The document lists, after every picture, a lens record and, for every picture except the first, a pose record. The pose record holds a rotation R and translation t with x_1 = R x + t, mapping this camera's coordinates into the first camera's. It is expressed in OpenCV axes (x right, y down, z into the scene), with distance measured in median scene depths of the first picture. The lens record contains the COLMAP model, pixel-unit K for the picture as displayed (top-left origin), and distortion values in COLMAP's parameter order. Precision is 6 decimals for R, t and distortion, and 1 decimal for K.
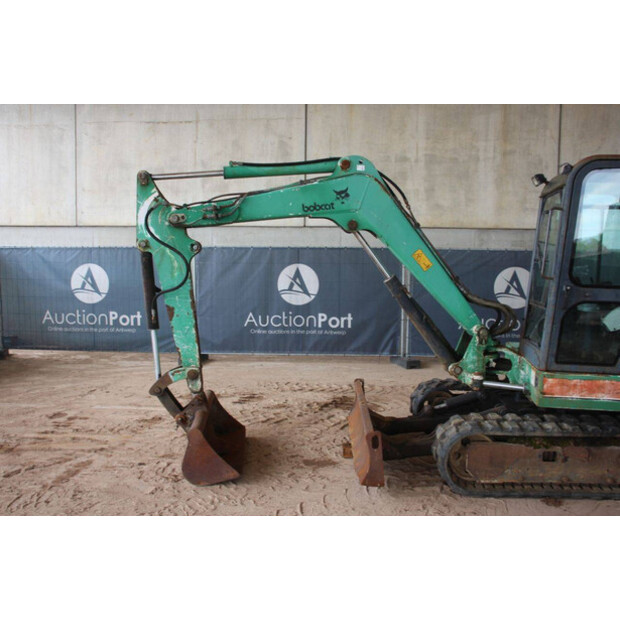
lens RADIAL K [[585.8, 0, 310.0], [0, 585.8, 310.0], [0, 0, 1]] dist [-0.139229, 0.175020]
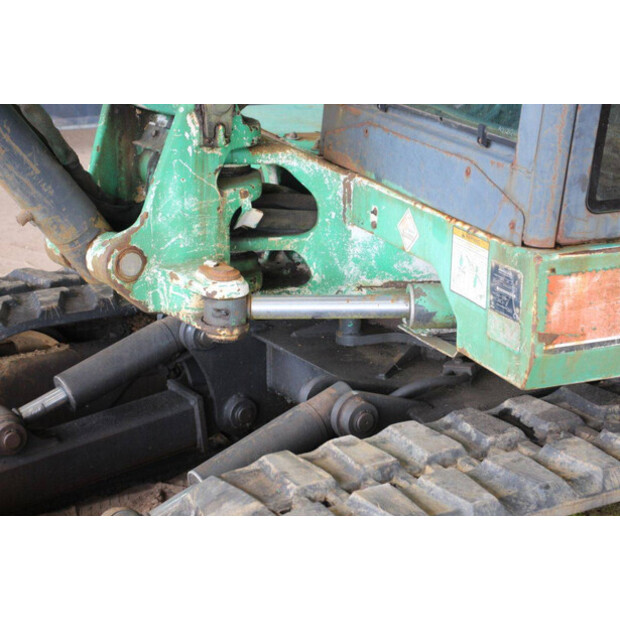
lens RADIAL K [[1475.1, 0, 310.0], [0, 1475.1, 310.0], [0, 0, 1]] dist [0.426776, 0.318127]
pose [[0.824192, -0.183561, 0.535736, -0.019844], [0.054954, 0.967470, 0.246945, -0.026770], [-0.563638, -0.174089, 0.807468, 0.450995]]
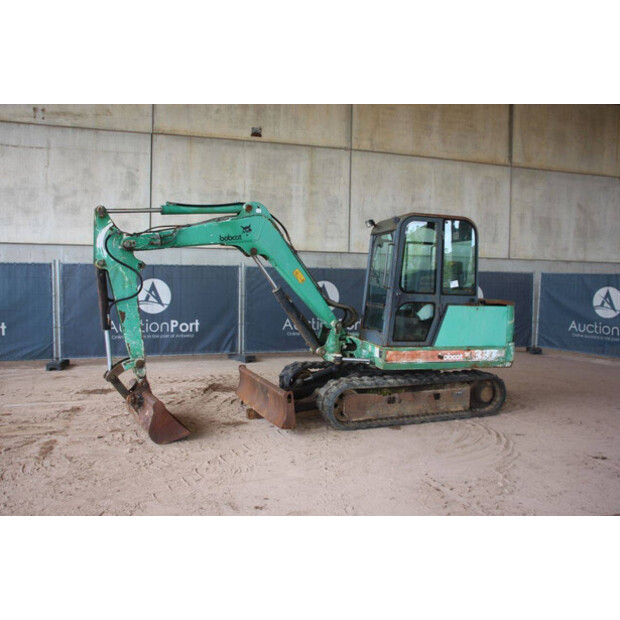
lens RADIAL K [[554.1, 0, 310.0], [0, 554.1, 310.0], [0, 0, 1]] dist [-0.157650, 0.177835]
pose [[0.917380, -0.018922, 0.397563, -0.324167], [0.027656, 0.999485, -0.016246, 0.020767], [-0.397051, 0.025899, 0.917431, -0.261830]]
